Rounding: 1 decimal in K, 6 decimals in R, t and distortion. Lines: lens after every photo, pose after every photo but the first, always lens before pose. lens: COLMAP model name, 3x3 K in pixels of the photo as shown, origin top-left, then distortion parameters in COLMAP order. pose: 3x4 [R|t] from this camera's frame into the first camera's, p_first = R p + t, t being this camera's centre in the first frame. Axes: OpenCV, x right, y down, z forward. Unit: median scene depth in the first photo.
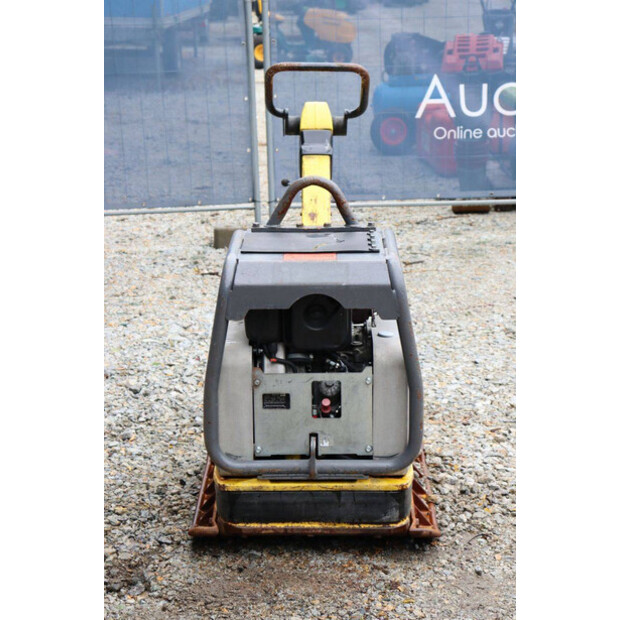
lens RADIAL K [[1461.5, 0, 310.0], [0, 1461.5, 310.0], [0, 0, 1]] dist [0.418081, 0.421272]
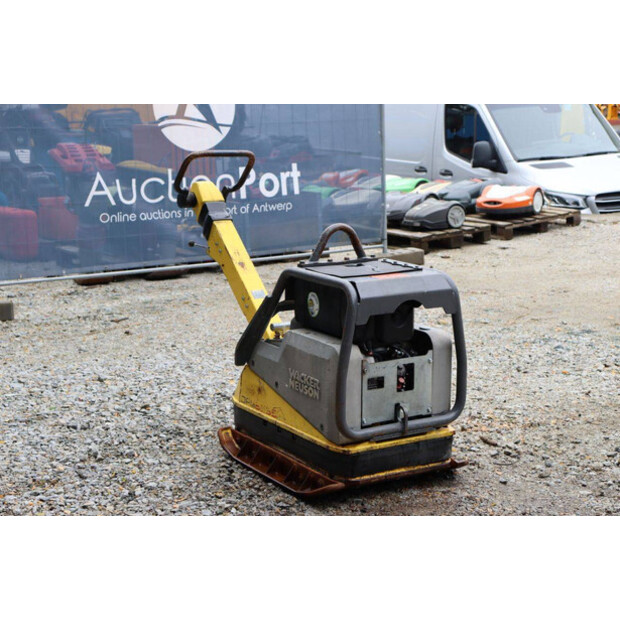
lens RADIAL K [[1278.8, 0, 310.0], [0, 1278.8, 310.0], [0, 0, 1]] dist [0.320151, 0.188202]
pose [[0.835008, -0.088331, 0.543101, -0.715914], [0.125894, 0.991518, -0.032296, 0.025263], [-0.535642, 0.095341, 0.839046, 0.018951]]
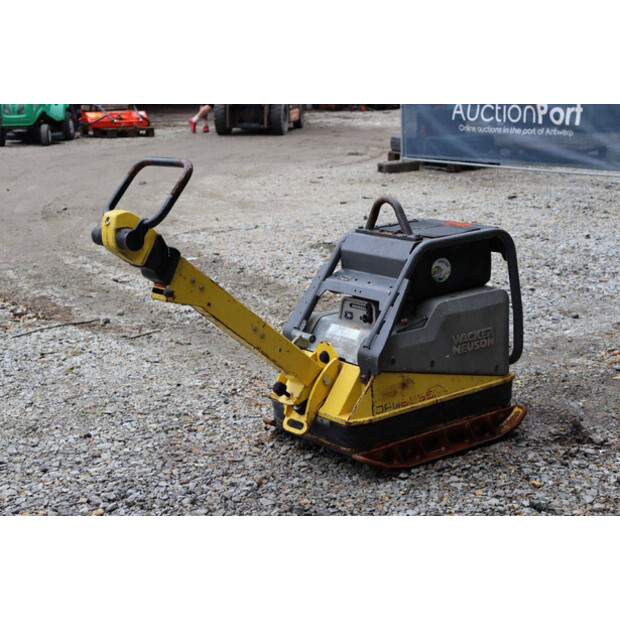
lens RADIAL K [[1134.6, 0, 306.4], [0, 1134.6, 315.4], [0, 0, 1]] dist [0.182976, 0.292564]
pose [[-0.629869, -0.141149, 0.763769, -0.817134], [0.244951, 0.897067, 0.367791, -0.422022], [-0.737065, 0.418746, -0.530459, 1.759278]]
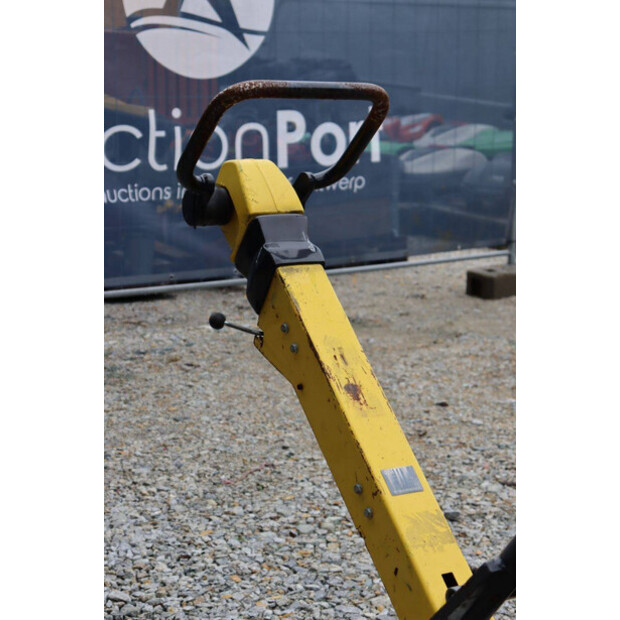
lens RADIAL K [[1461.5, 0, 310.0], [0, 1461.5, 310.0], [0, 0, 1]] dist [0.418081, 0.421272]
pose [[0.830451, -0.076370, 0.551832, -0.344372], [0.092026, 0.995756, -0.000683, -0.116429], [-0.549438, 0.051350, 0.833955, 0.760292]]
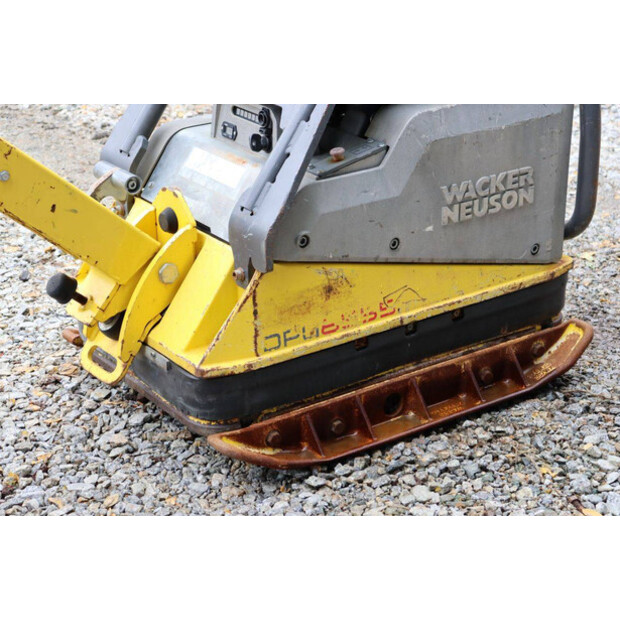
lens RADIAL K [[1396.5, 0, 312.8], [0, 1396.5, 313.6], [0, 0, 1]] dist [0.356578, 0.592606]
pose [[-0.599044, -0.293725, 0.744897, -0.525515], [0.224134, 0.831589, 0.508157, -0.254116], [-0.768706, 0.471365, -0.432325, 1.427398]]
